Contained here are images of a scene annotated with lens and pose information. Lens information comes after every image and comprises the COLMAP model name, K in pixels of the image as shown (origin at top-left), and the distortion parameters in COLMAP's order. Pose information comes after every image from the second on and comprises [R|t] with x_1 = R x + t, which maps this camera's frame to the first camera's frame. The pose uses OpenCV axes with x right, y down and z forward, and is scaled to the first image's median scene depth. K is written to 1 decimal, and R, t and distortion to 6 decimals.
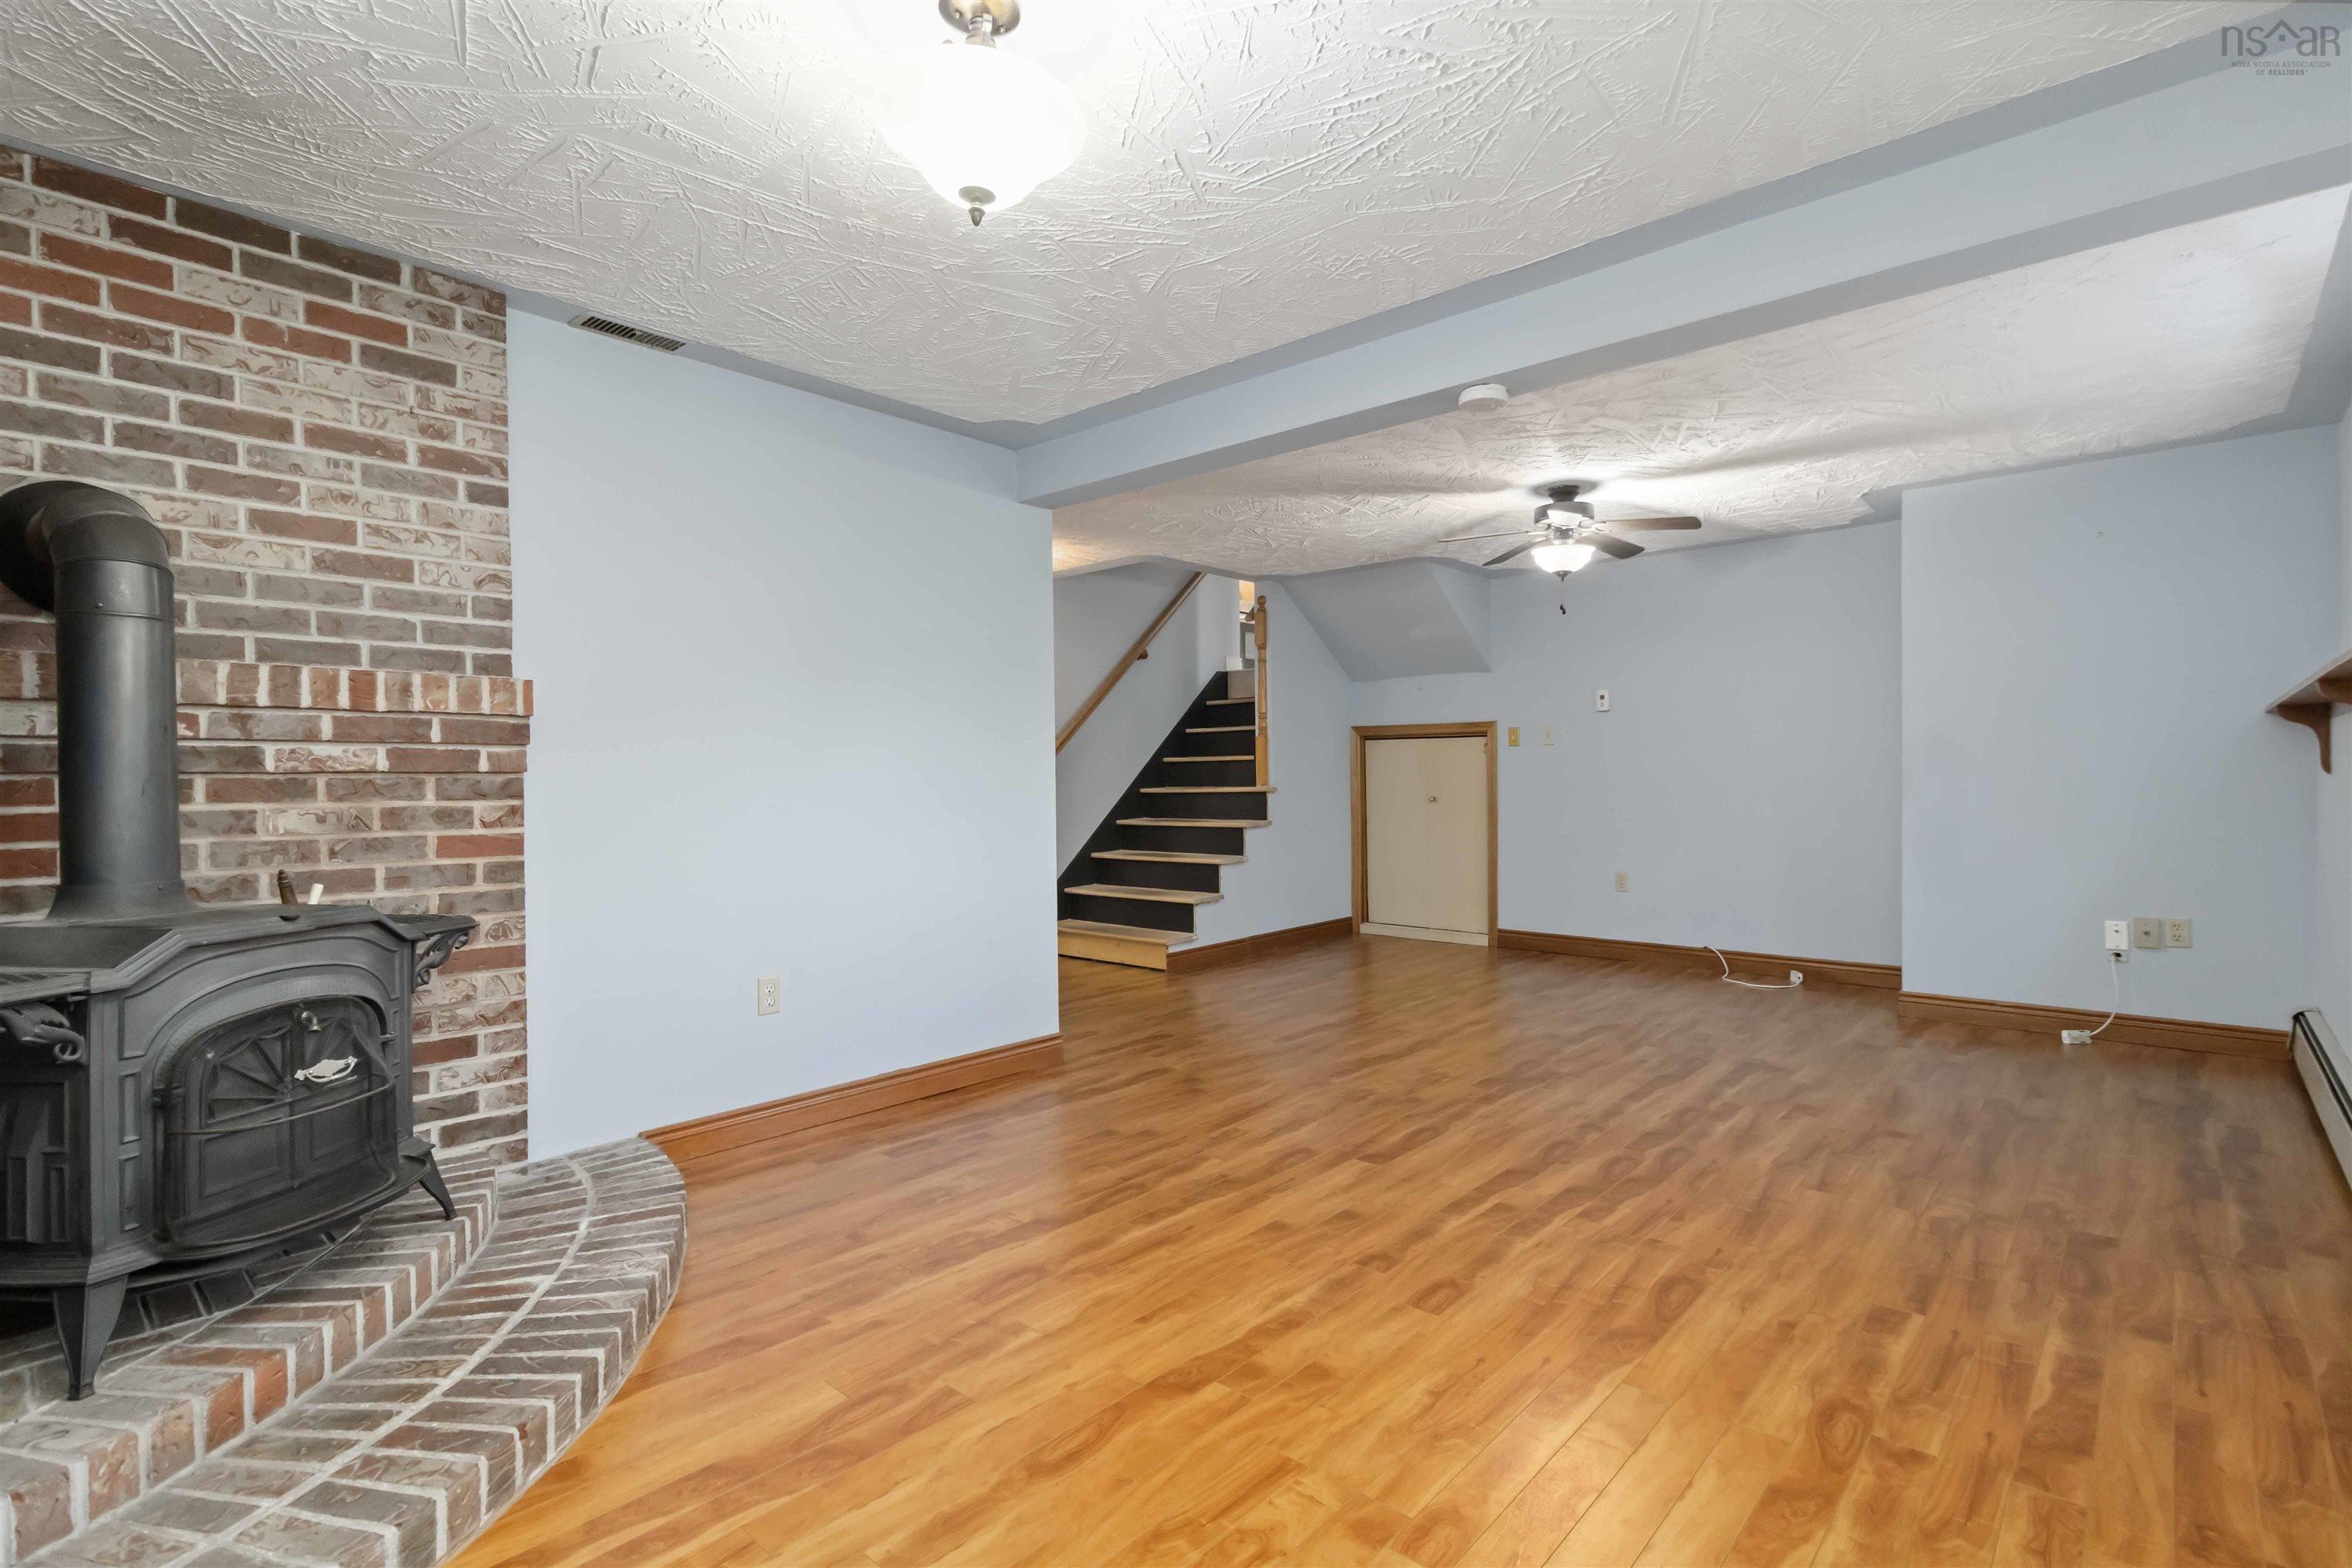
lens RADIAL K [[1101.6, 0, 1180.1], [0, 1101.6, 774.5], [0, 0, 1]] dist [0.002318, 0.000846]
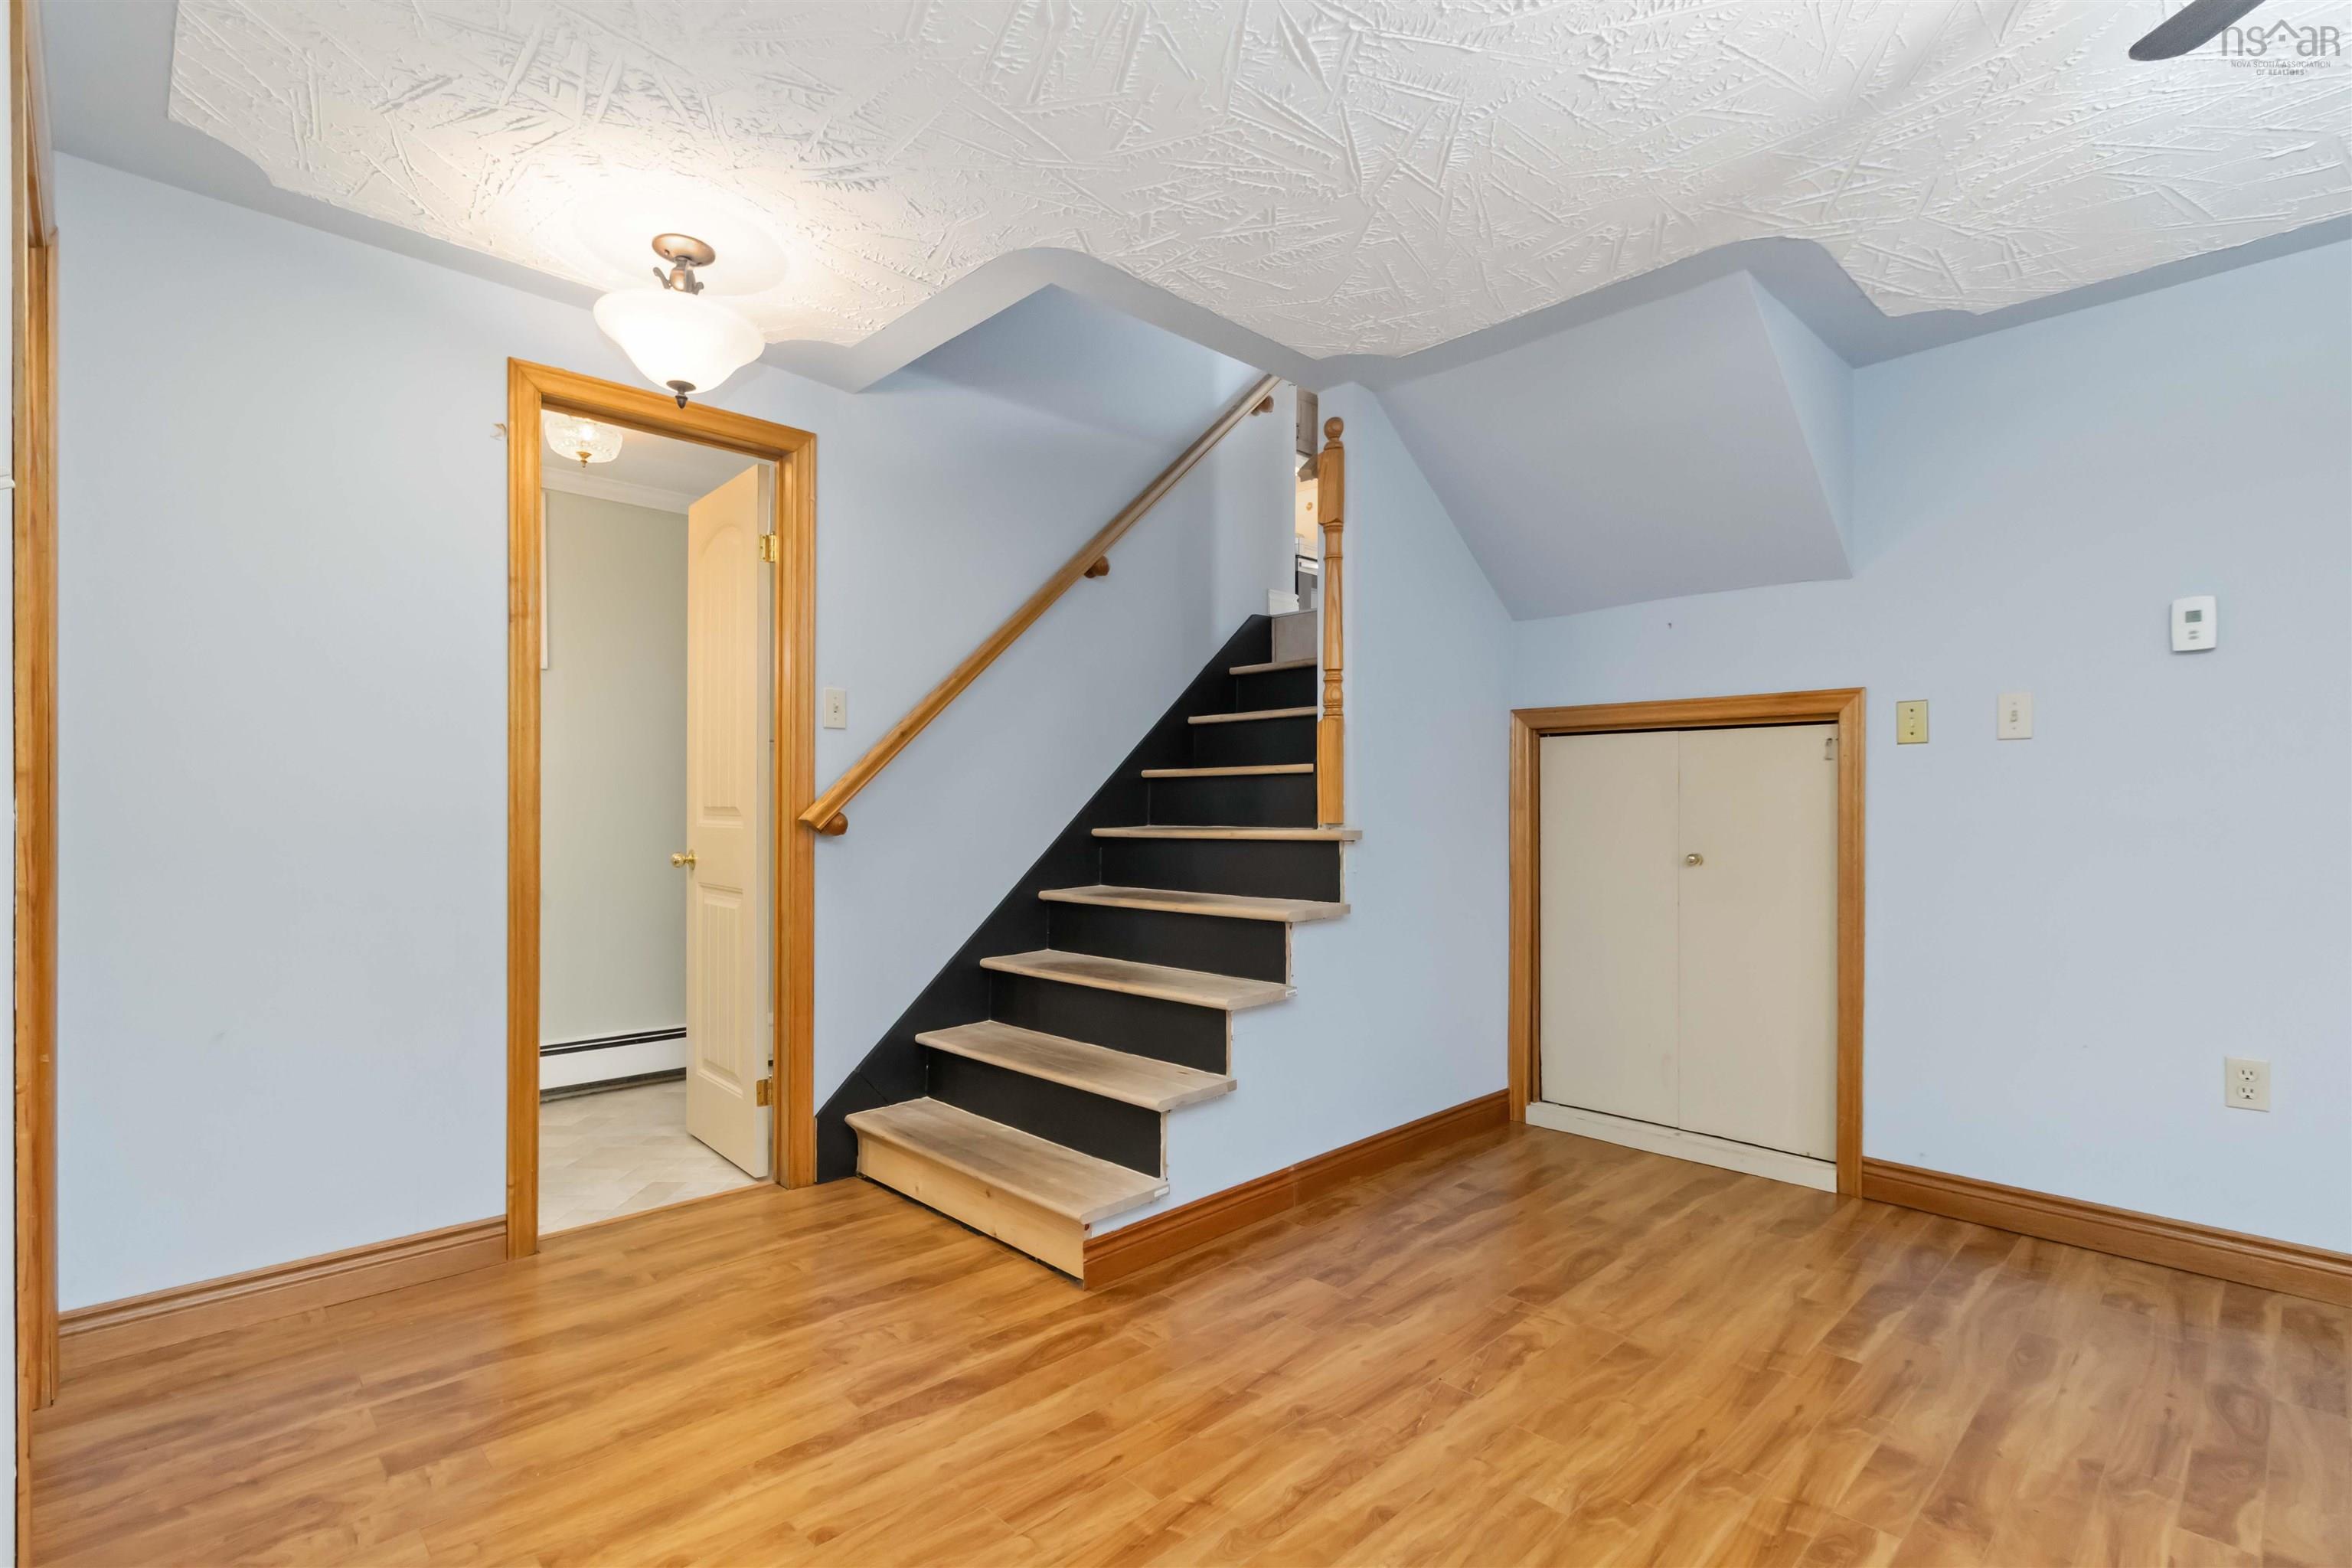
lens RADIAL K [[1101.6, 0, 1162.2], [0, 1101.6, 806.6], [0, 0, 1]] dist [0.002318, 0.000846]
pose [[0.996346, 0.011425, -0.084643, 0.046858], [-0.011396, 0.999935, 0.000825, 0.002257], [0.084647, 0.000143, 0.996411, 0.572228]]
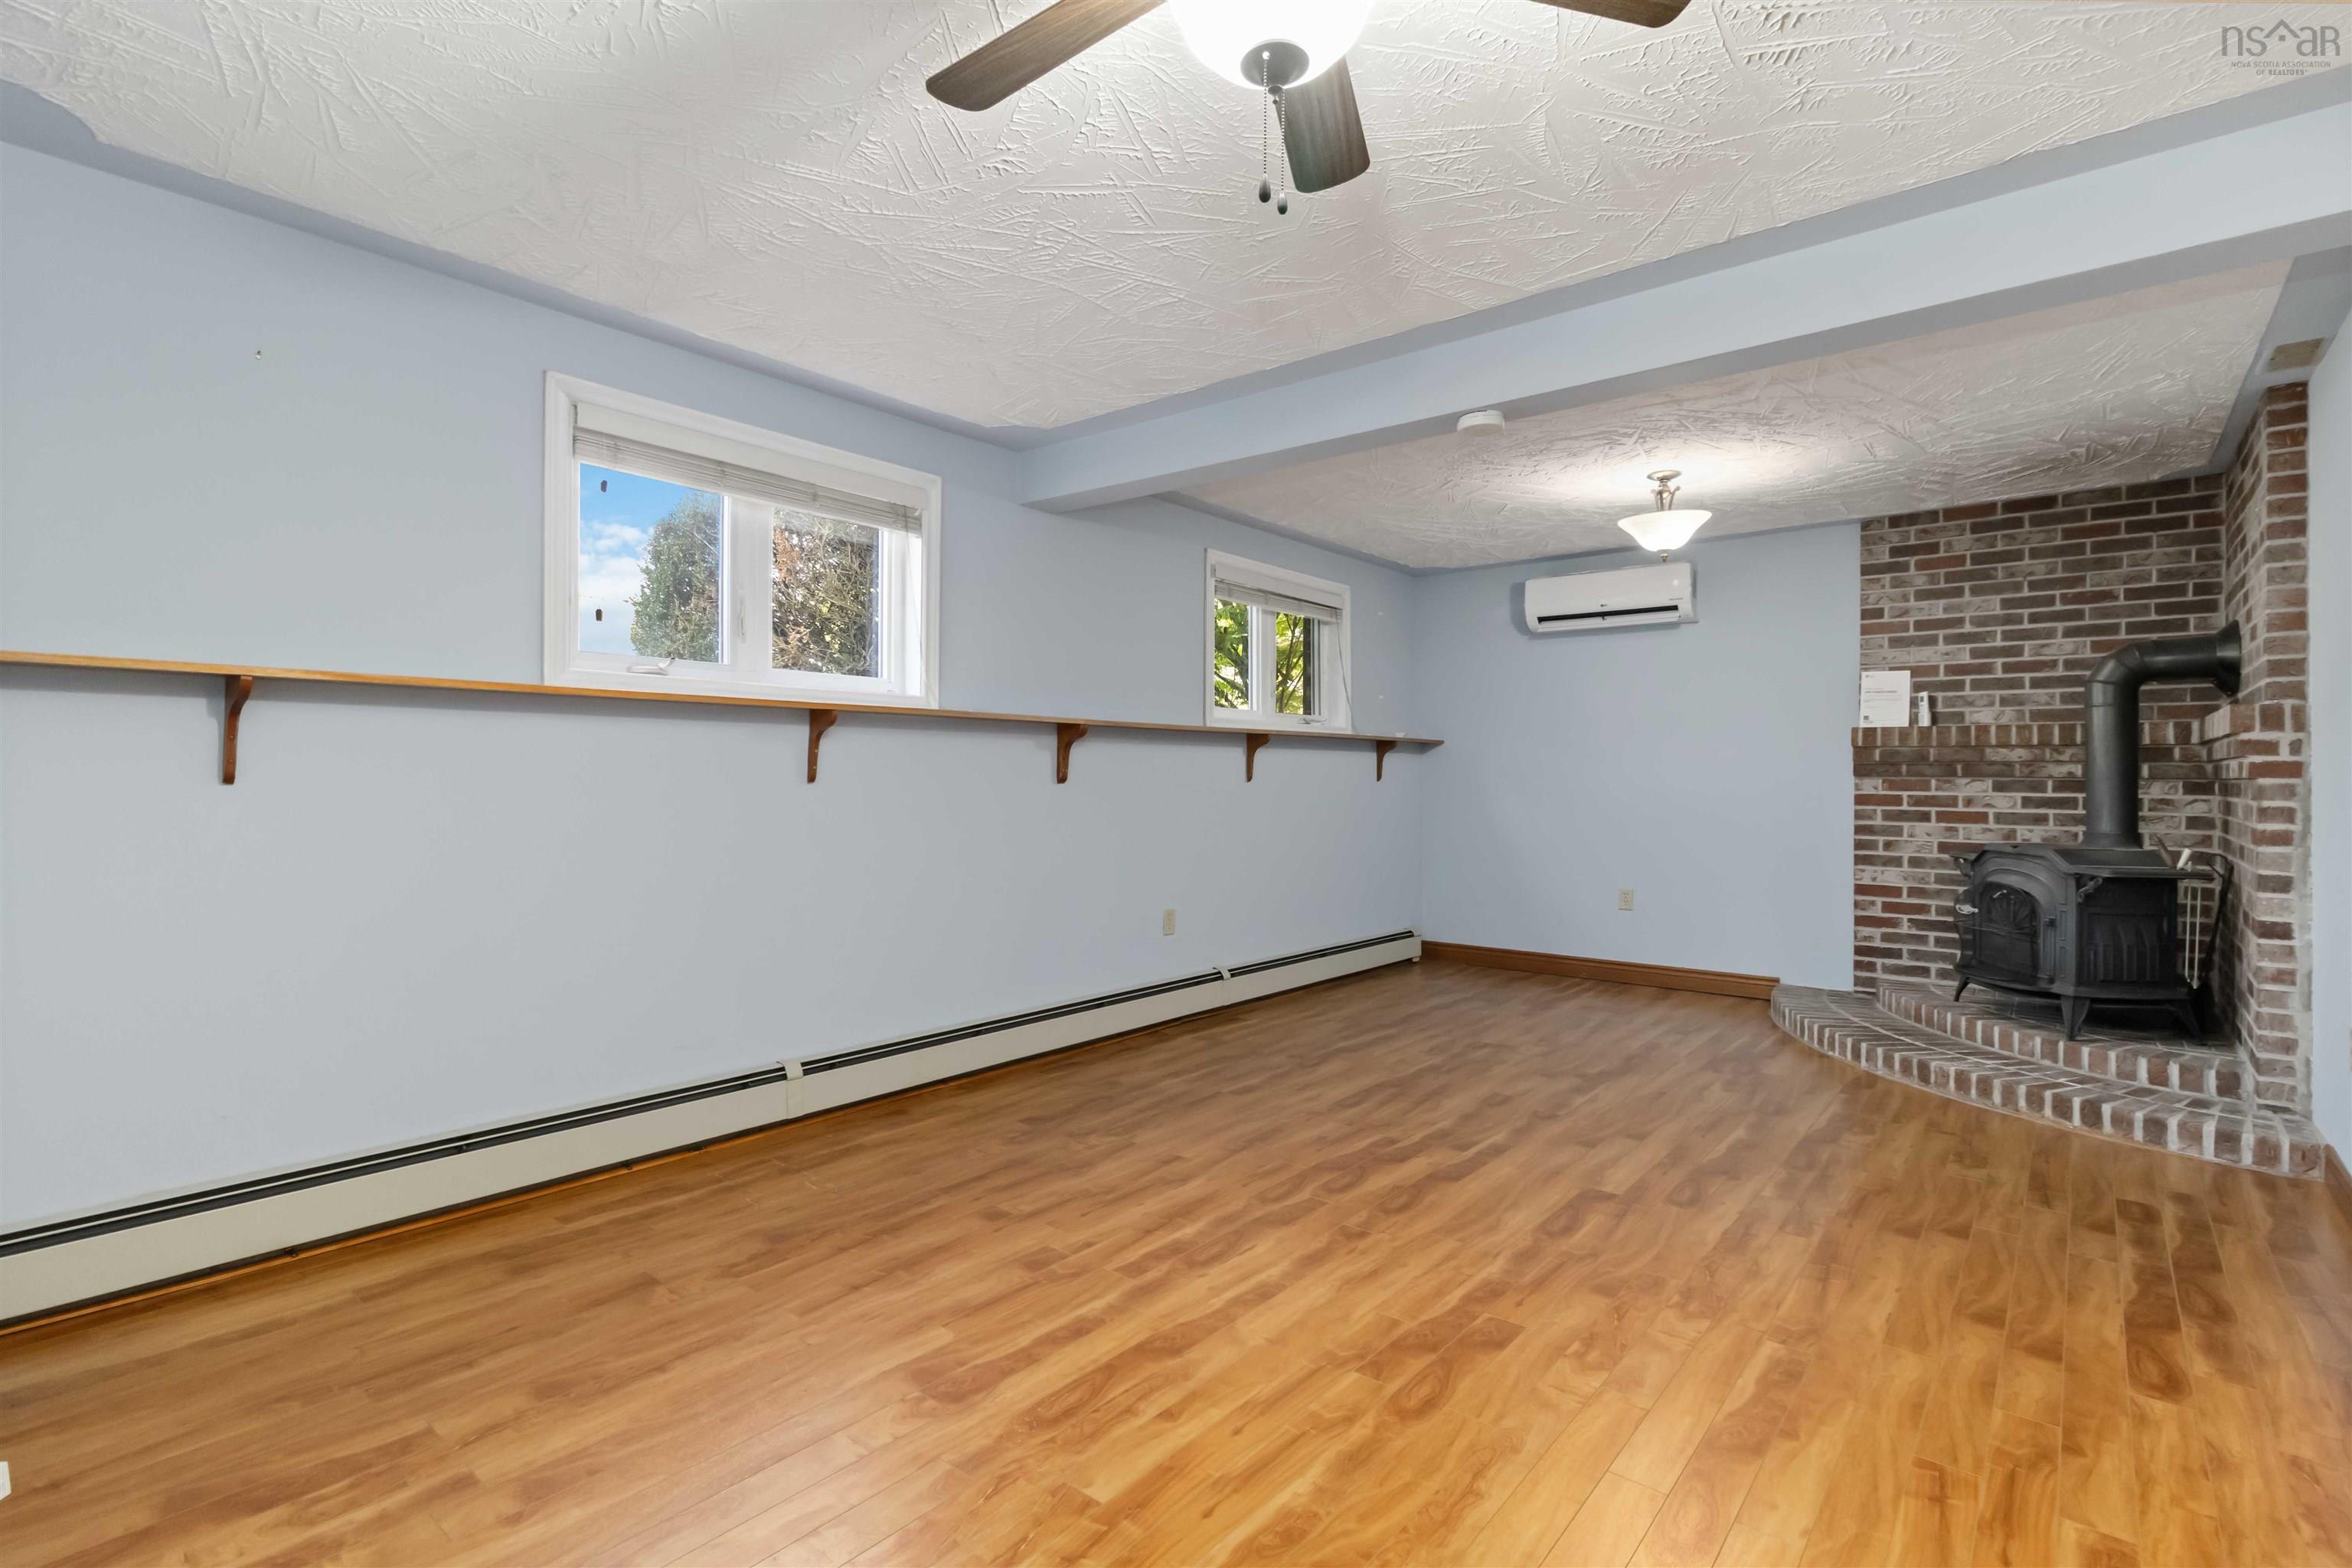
lens RADIAL K [[1101.6, 0, 1175.6], [0, 1101.6, 777.9], [0, 0, 1]] dist [0.002318, 0.000846]
pose [[-0.998933, 0.001872, -0.046135, 0.447054], [0.001897, 0.999998, -0.000486, -0.002384], [0.046134, -0.000573, -0.998935, 1.486173]]
